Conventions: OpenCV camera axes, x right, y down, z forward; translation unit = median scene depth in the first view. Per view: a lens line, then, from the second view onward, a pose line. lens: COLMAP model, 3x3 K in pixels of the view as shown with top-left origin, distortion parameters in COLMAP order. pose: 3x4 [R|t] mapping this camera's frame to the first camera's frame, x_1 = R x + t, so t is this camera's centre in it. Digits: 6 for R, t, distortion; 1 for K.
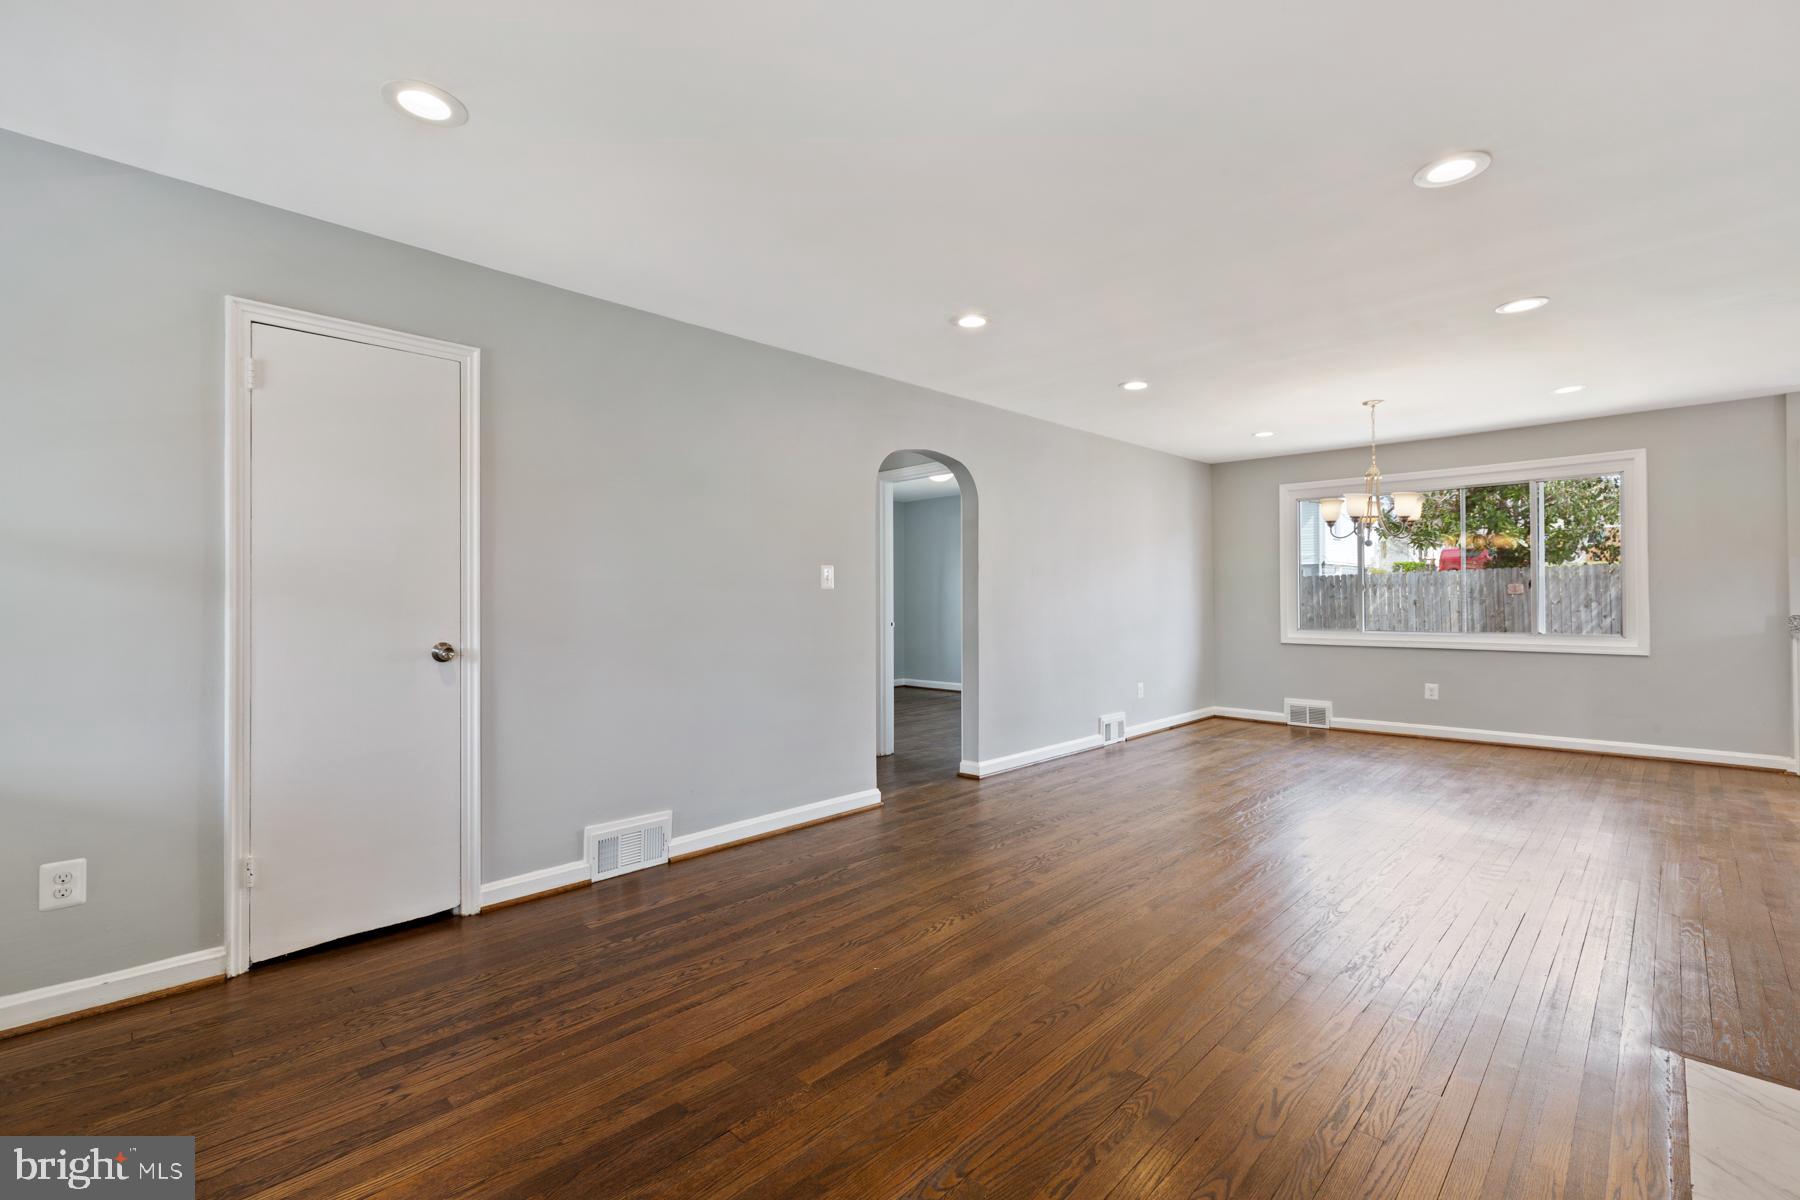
lens RADIAL K [[808.2, 0, 899.6], [0, 808.2, 596.0], [0, 0, 1]] dist [-0.001368, -0.000507]
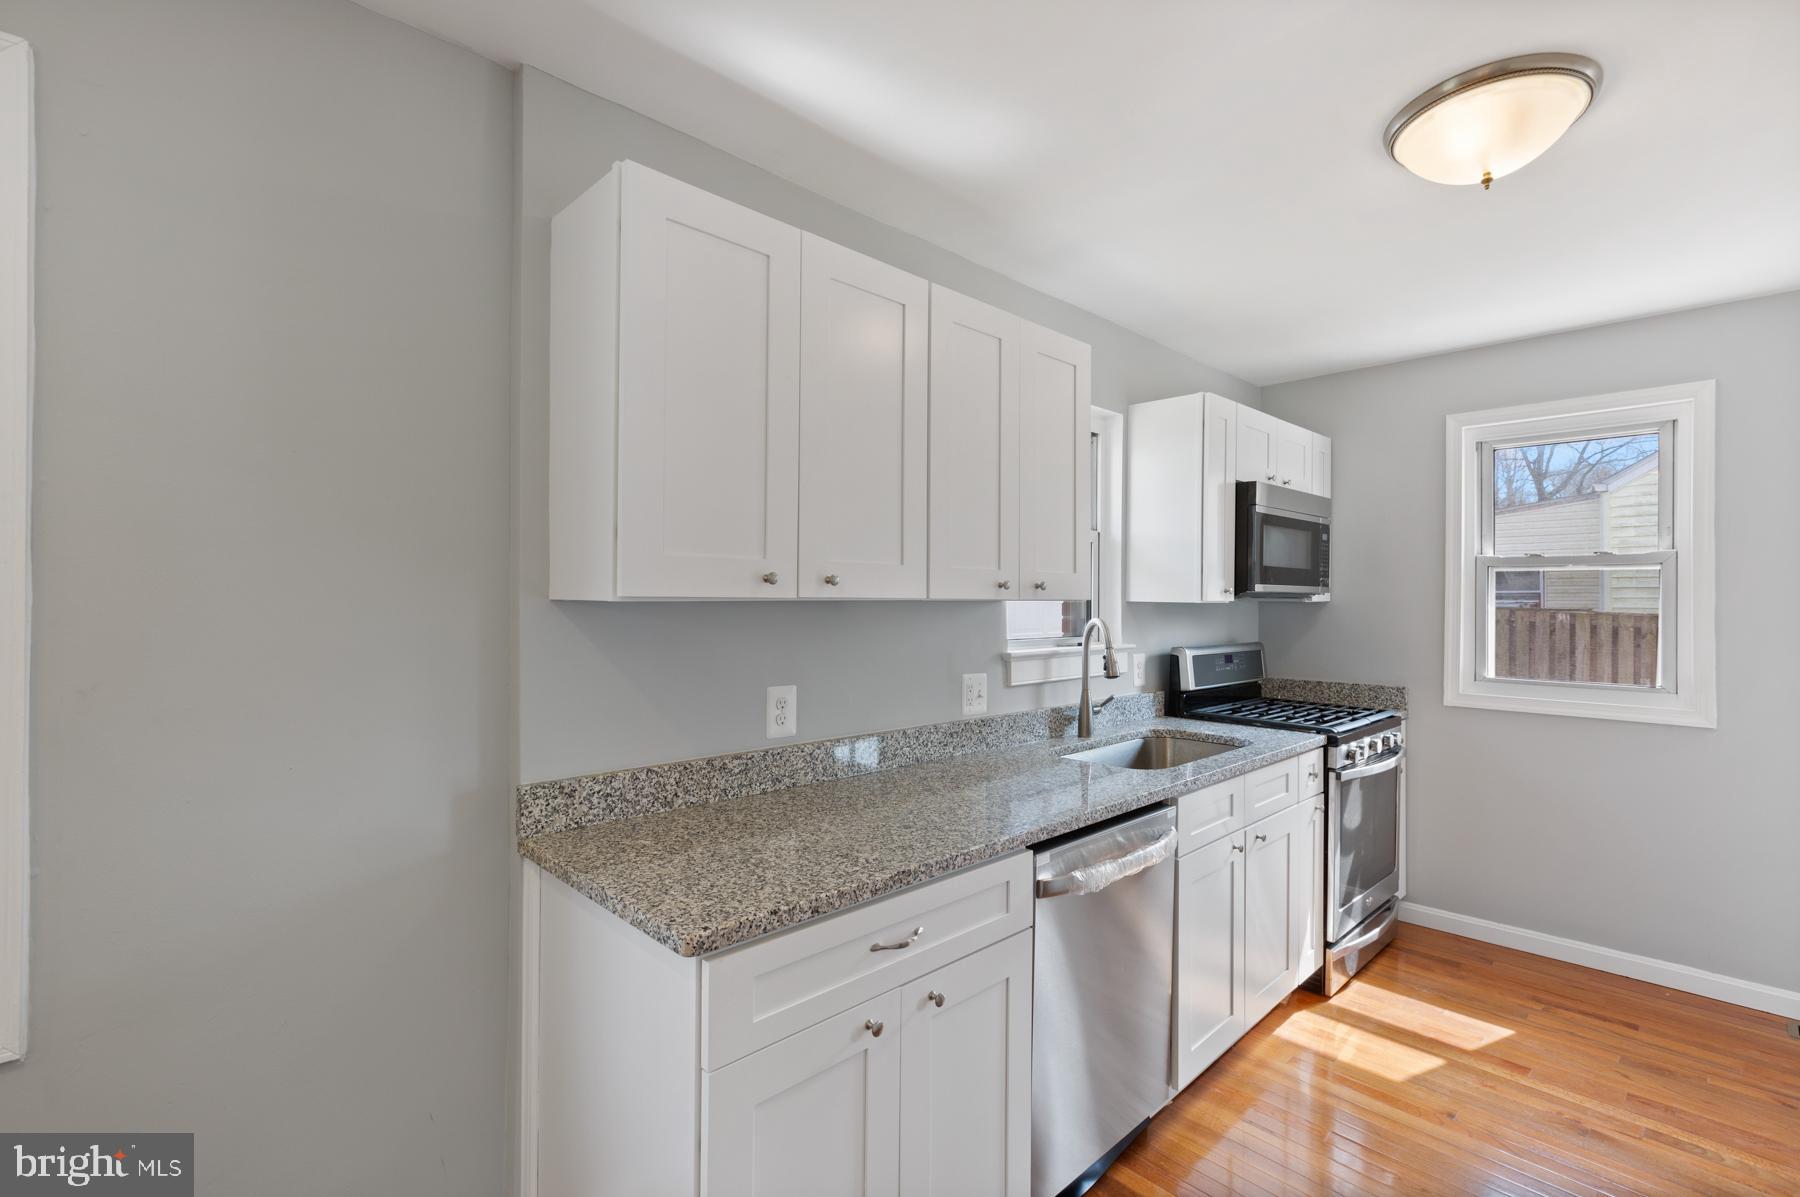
lens RADIAL K [[808.2, 0, 899.4], [0, 808.2, 599.2], [0, 0, 1]] dist [-0.001368, -0.000507]
pose [[0.027714, 0.004382, 0.999606, 0.590583], [-0.009854, 0.999943, -0.004111, -0.034876], [-0.999567, -0.009736, 0.027755, 0.627867]]
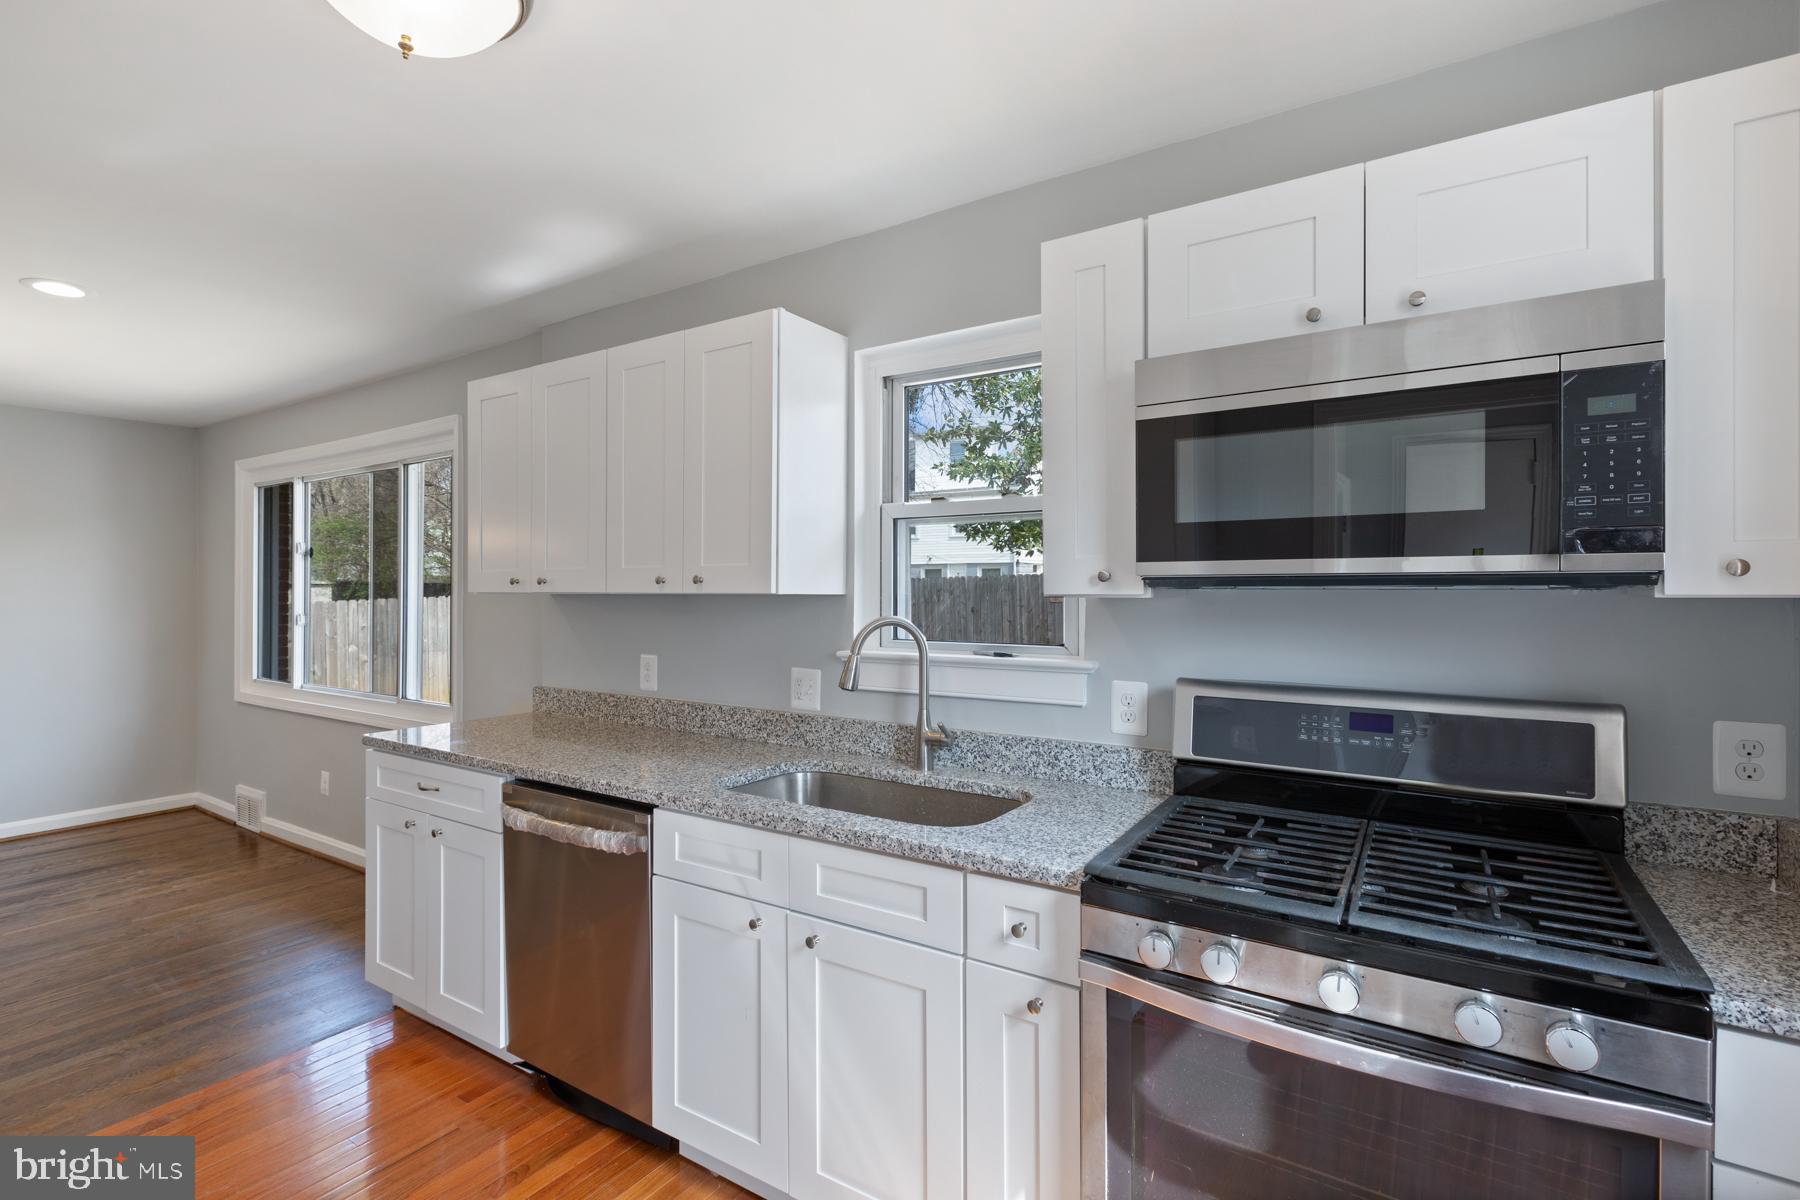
lens RADIAL K [[808.2, 0, 889.9], [0, 808.2, 601.6], [0, 0, 1]] dist [-0.001368, -0.000507]
pose [[0.977283, 0.002791, 0.211922, 0.909867], [-0.005996, 0.999877, 0.014478, -0.038586], [-0.211856, -0.015420, 0.977179, 0.250040]]
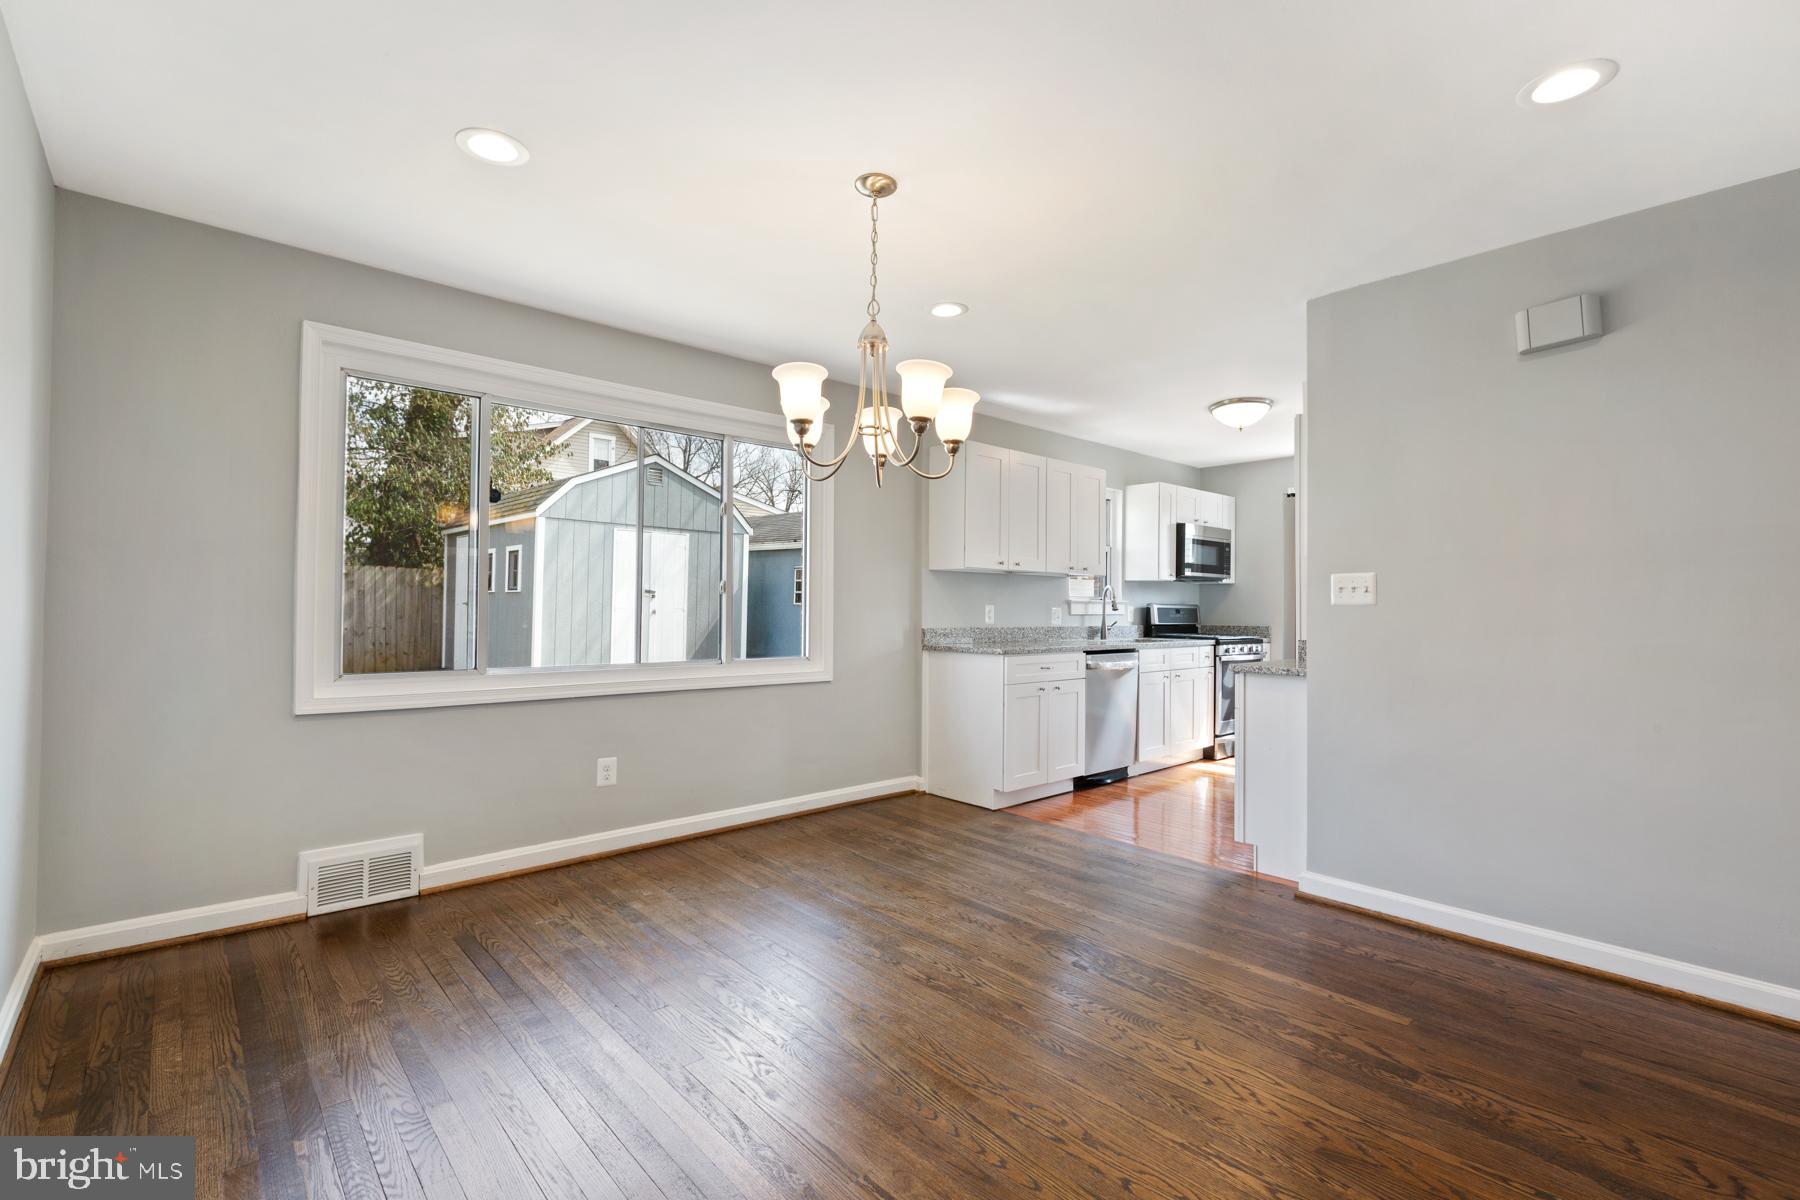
lens RADIAL K [[808.2, 0, 891.2], [0, 808.2, 594.5], [0, 0, 1]] dist [-0.001368, -0.000507]
pose [[0.063053, 0.022823, 0.997749, 0.098896], [-0.014902, 0.999649, -0.021925, 0.003773], [-0.997899, -0.013486, 0.063371, 0.722629]]
